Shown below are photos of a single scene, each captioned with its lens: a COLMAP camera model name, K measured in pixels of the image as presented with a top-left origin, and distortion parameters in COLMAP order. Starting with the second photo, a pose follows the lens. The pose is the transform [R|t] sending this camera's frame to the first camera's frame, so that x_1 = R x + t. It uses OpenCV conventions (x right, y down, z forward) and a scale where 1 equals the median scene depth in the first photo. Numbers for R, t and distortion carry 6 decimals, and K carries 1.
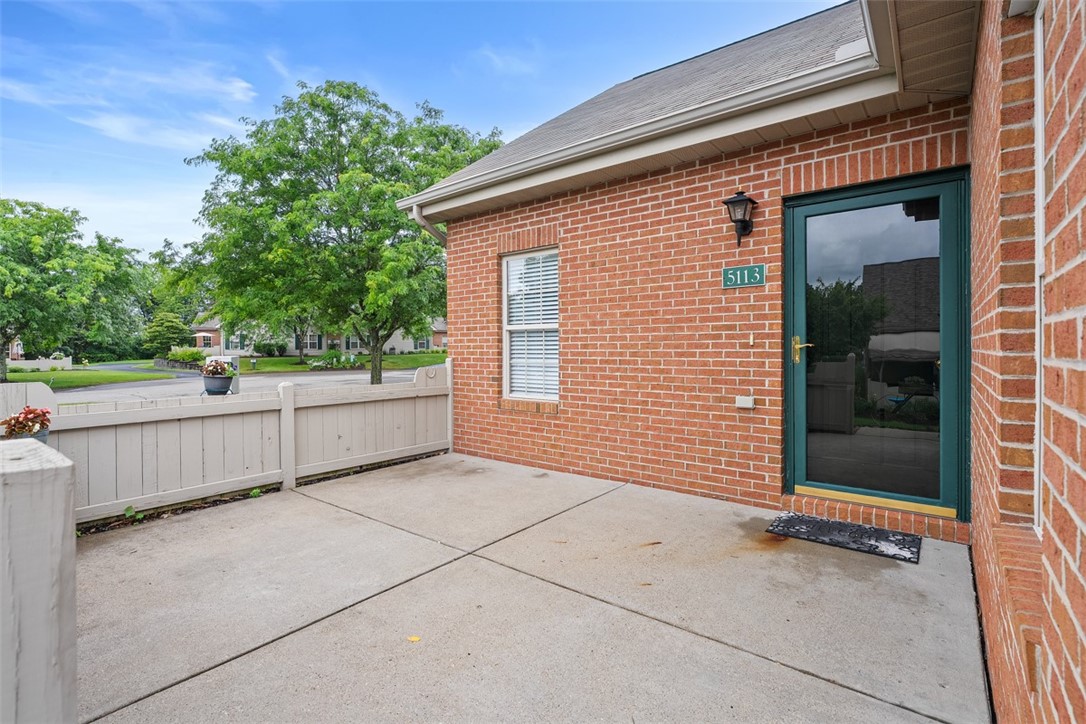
lens RADIAL K [[497.9, 0, 541.8], [0, 497.9, 355.7], [0, 0, 1]] dist [-0.008008, 0.003065]
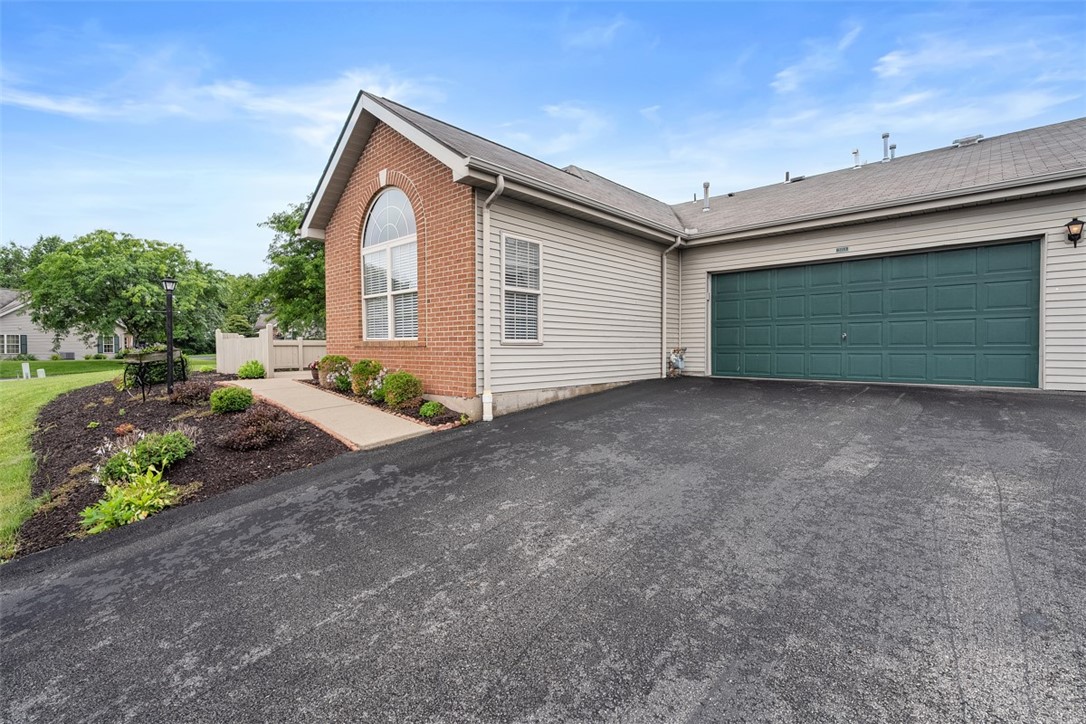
lens RADIAL K [[497.9, 0, 542.9], [0, 497.9, 359.6], [0, 0, 1]] dist [-0.008008, 0.003065]
pose [[0.996631, -0.000941, -0.082009, 0.270499], [0.001771, 0.999948, 0.010047, 0.035378], [0.081996, -0.010159, 0.996581, -0.426786]]
